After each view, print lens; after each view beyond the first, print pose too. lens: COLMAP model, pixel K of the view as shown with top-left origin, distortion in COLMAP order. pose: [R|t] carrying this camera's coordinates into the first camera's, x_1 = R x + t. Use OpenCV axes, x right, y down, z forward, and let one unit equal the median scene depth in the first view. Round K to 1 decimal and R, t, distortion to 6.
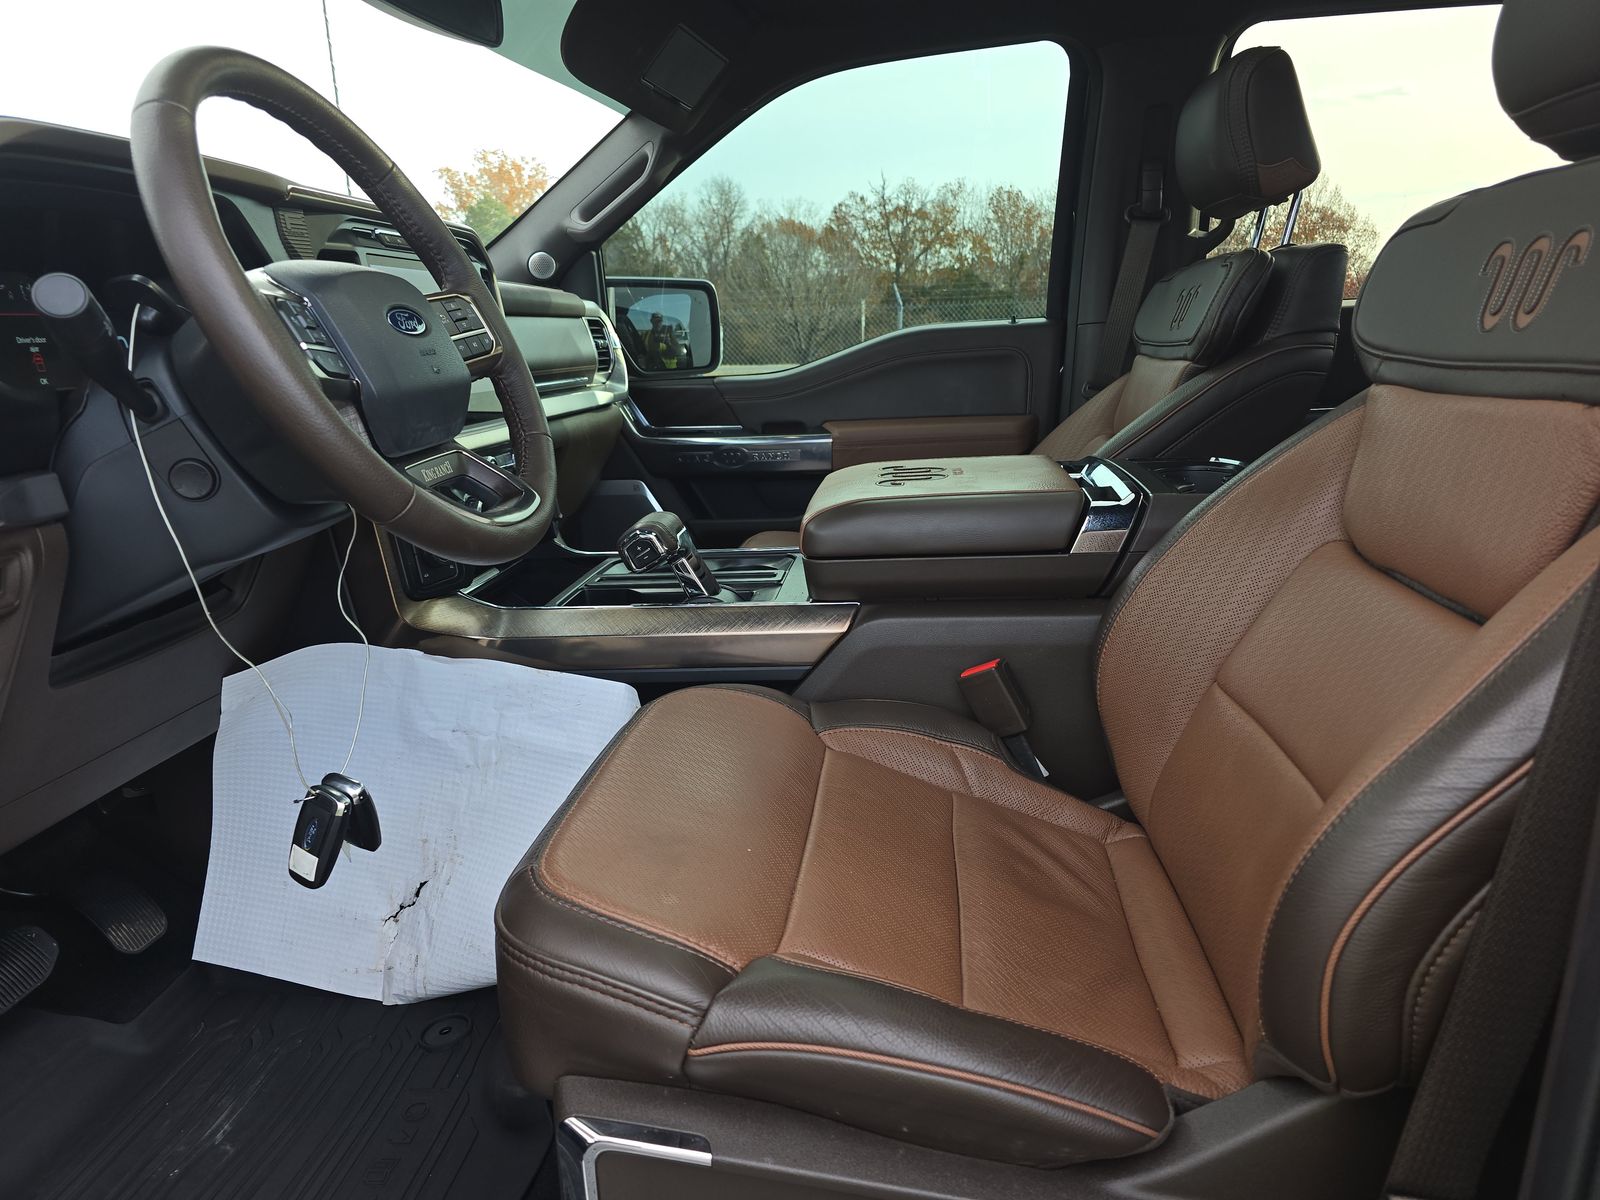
lens RADIAL K [[1079.0, 0, 803.4], [0, 1079.0, 592.7], [0, 0, 1]] dist [0.061550, -0.053306]
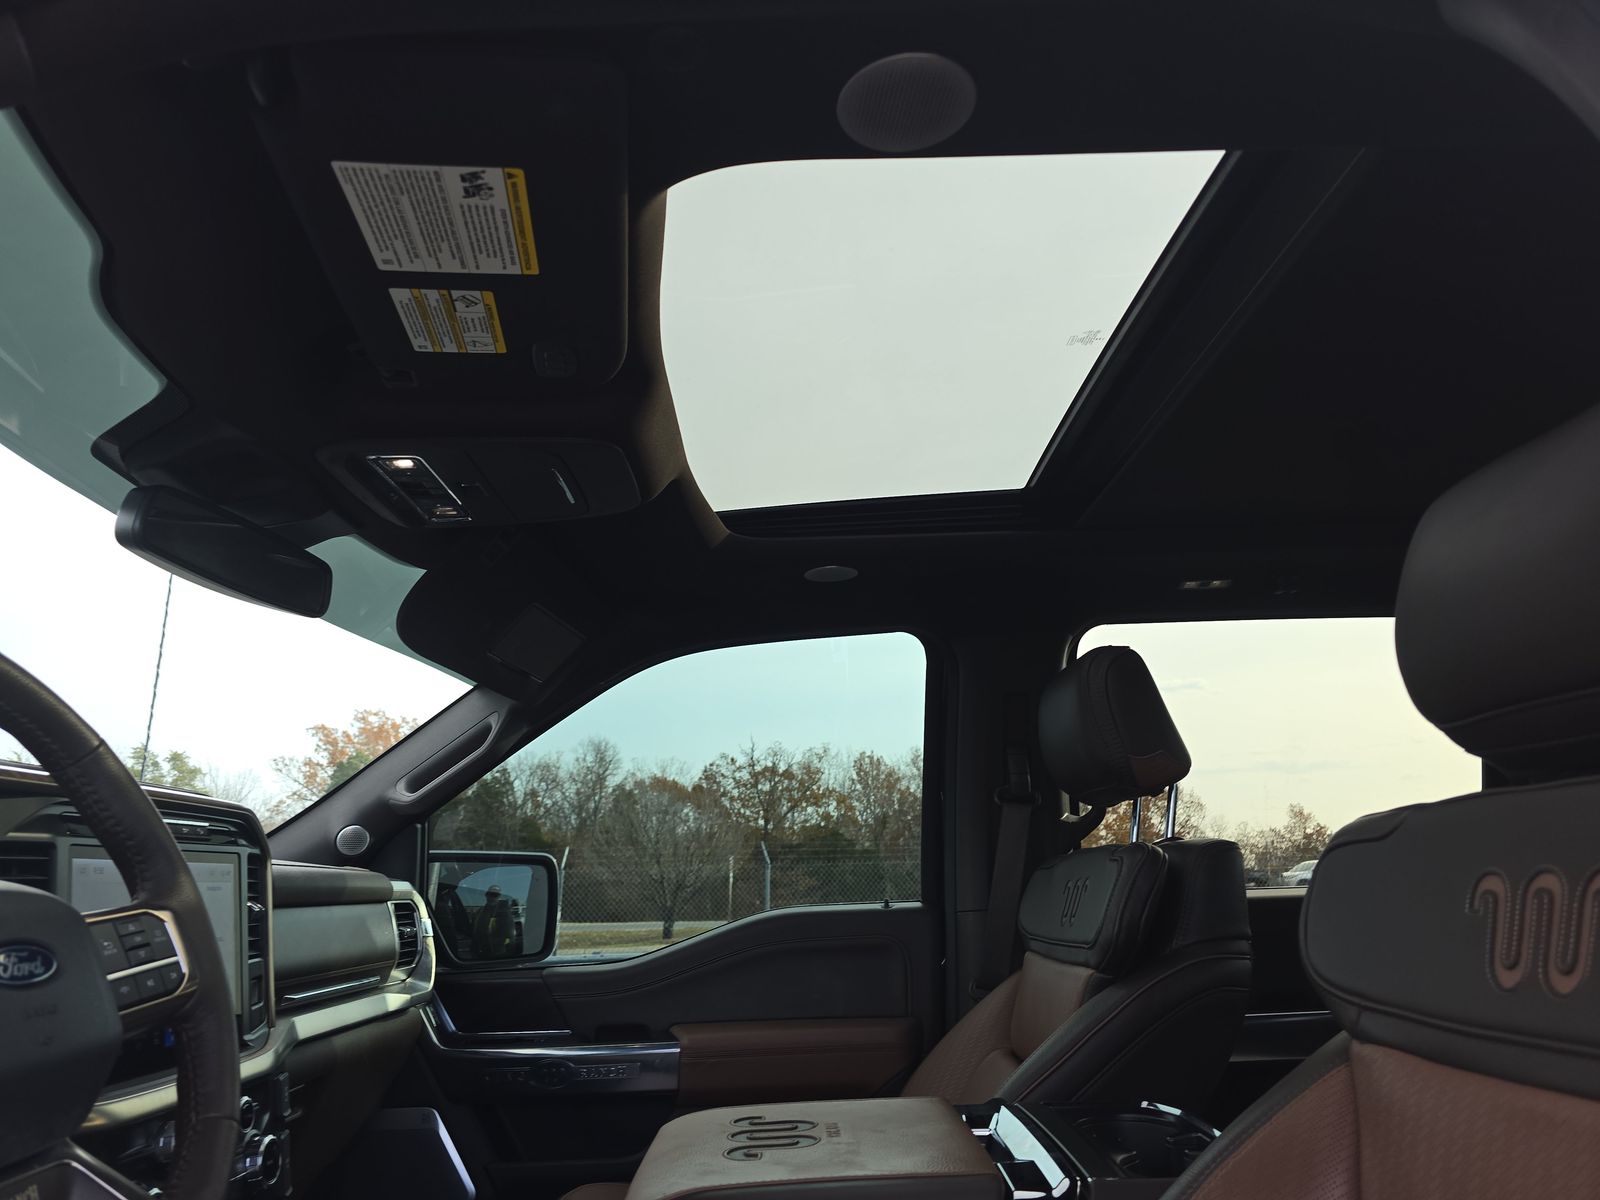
lens RADIAL K [[1069.0, 0, 810.7], [0, 1069.0, 573.4], [0, 0, 1]] dist [0.068206, -0.069466]
pose [[0.992302, 0.041605, 0.116646, 0.014240], [0.021813, 0.868438, -0.495318, -0.046466], [-0.121908, 0.494050, 0.860845, 0.096379]]
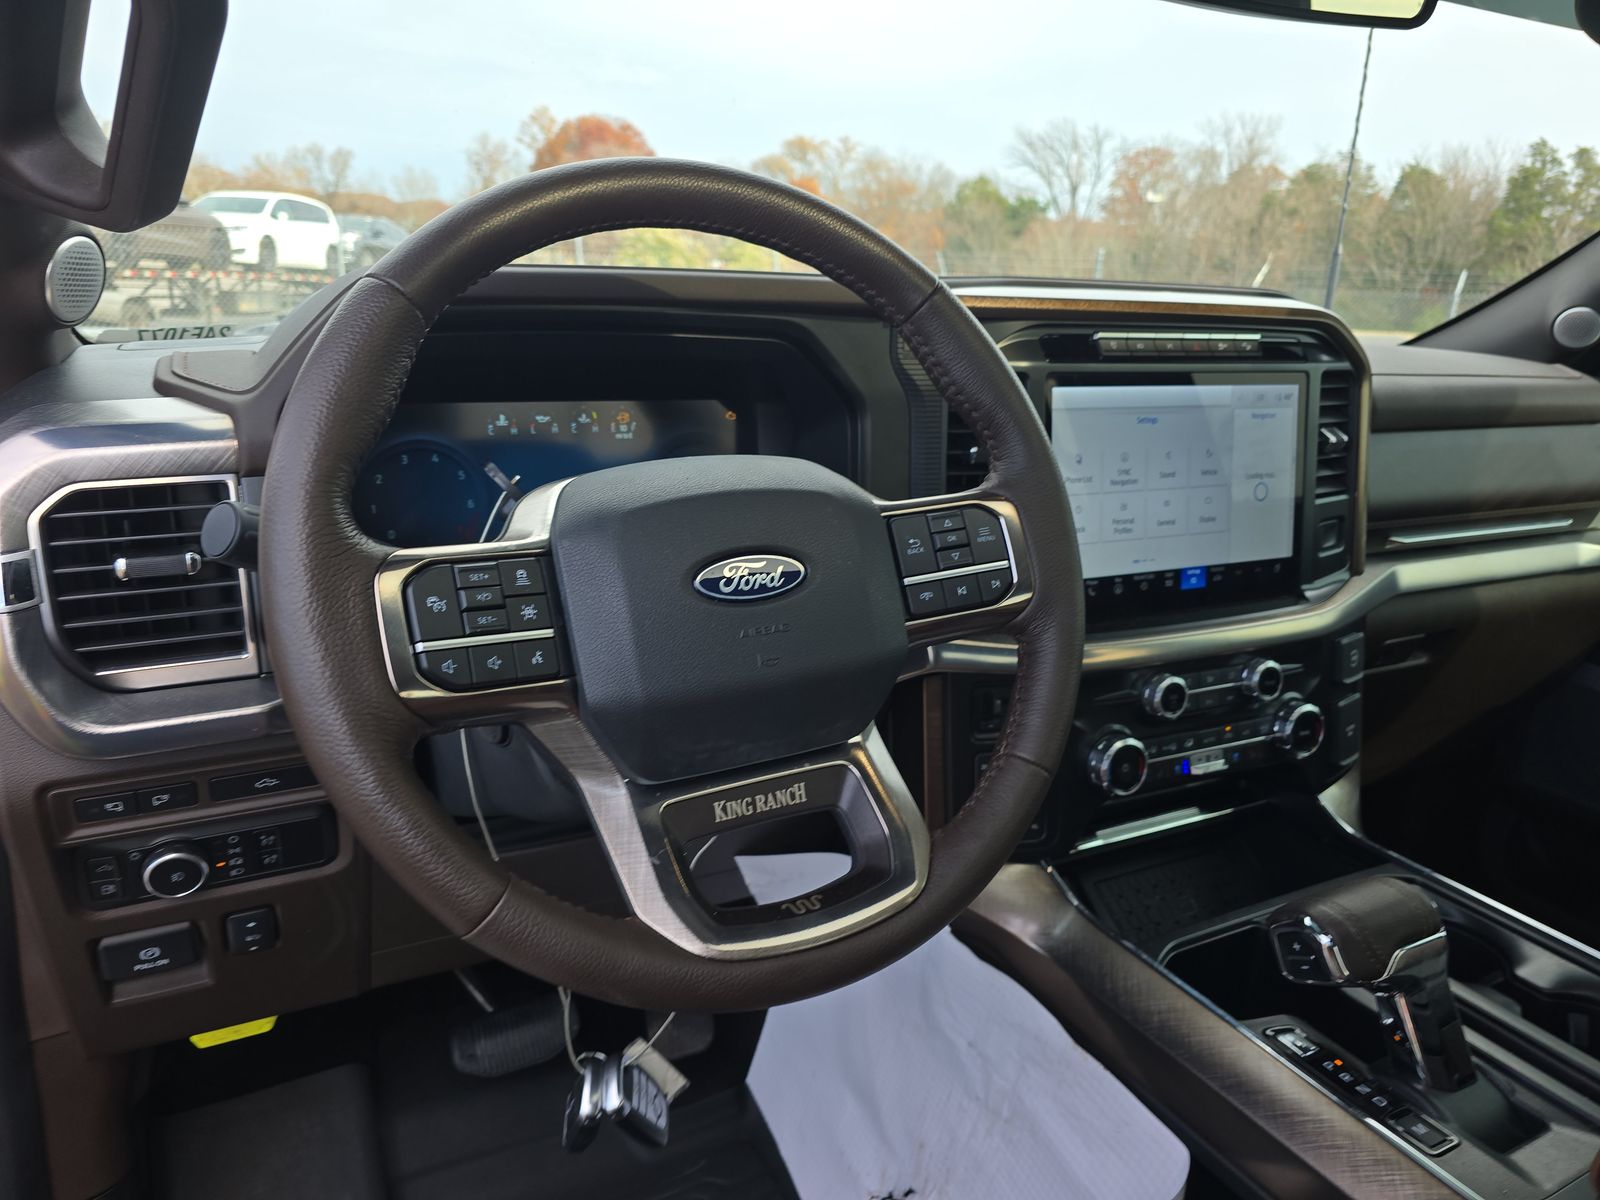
lens RADIAL K [[1079.0, 0, 803.4], [0, 1079.0, 592.7], [0, 0, 1]] dist [0.061550, -0.053306]
pose [[0.549266, 0.277542, -0.788212, 0.057180], [-0.247155, 0.954990, 0.164037, -0.141468], [0.798261, 0.104711, 0.593139, 0.267282]]
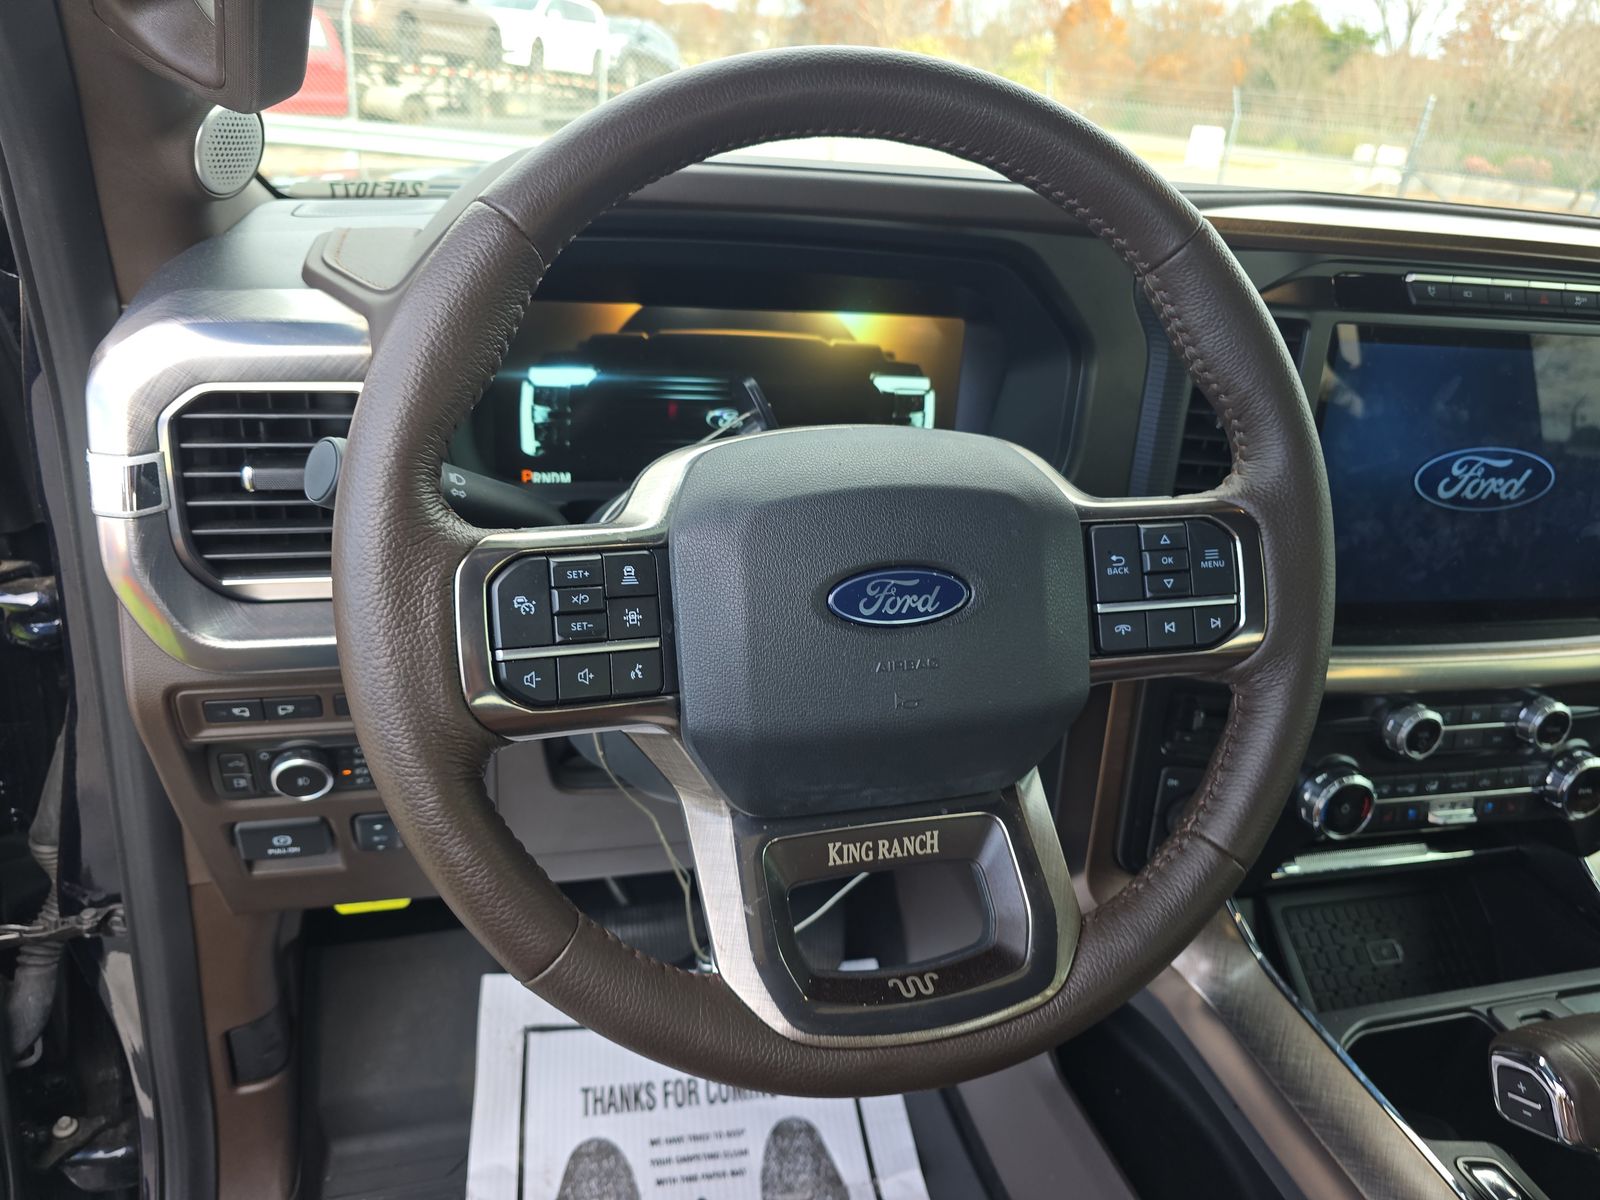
lens RADIAL K [[1069.0, 0, 810.7], [0, 1069.0, 573.4], [0, 0, 1]] dist [0.068206, -0.069466]
pose [[0.351085, 0.442675, -0.825093, 0.012885], [-0.317919, 0.885195, 0.339643, -0.168460], [0.880720, 0.143069, 0.451513, 0.297244]]
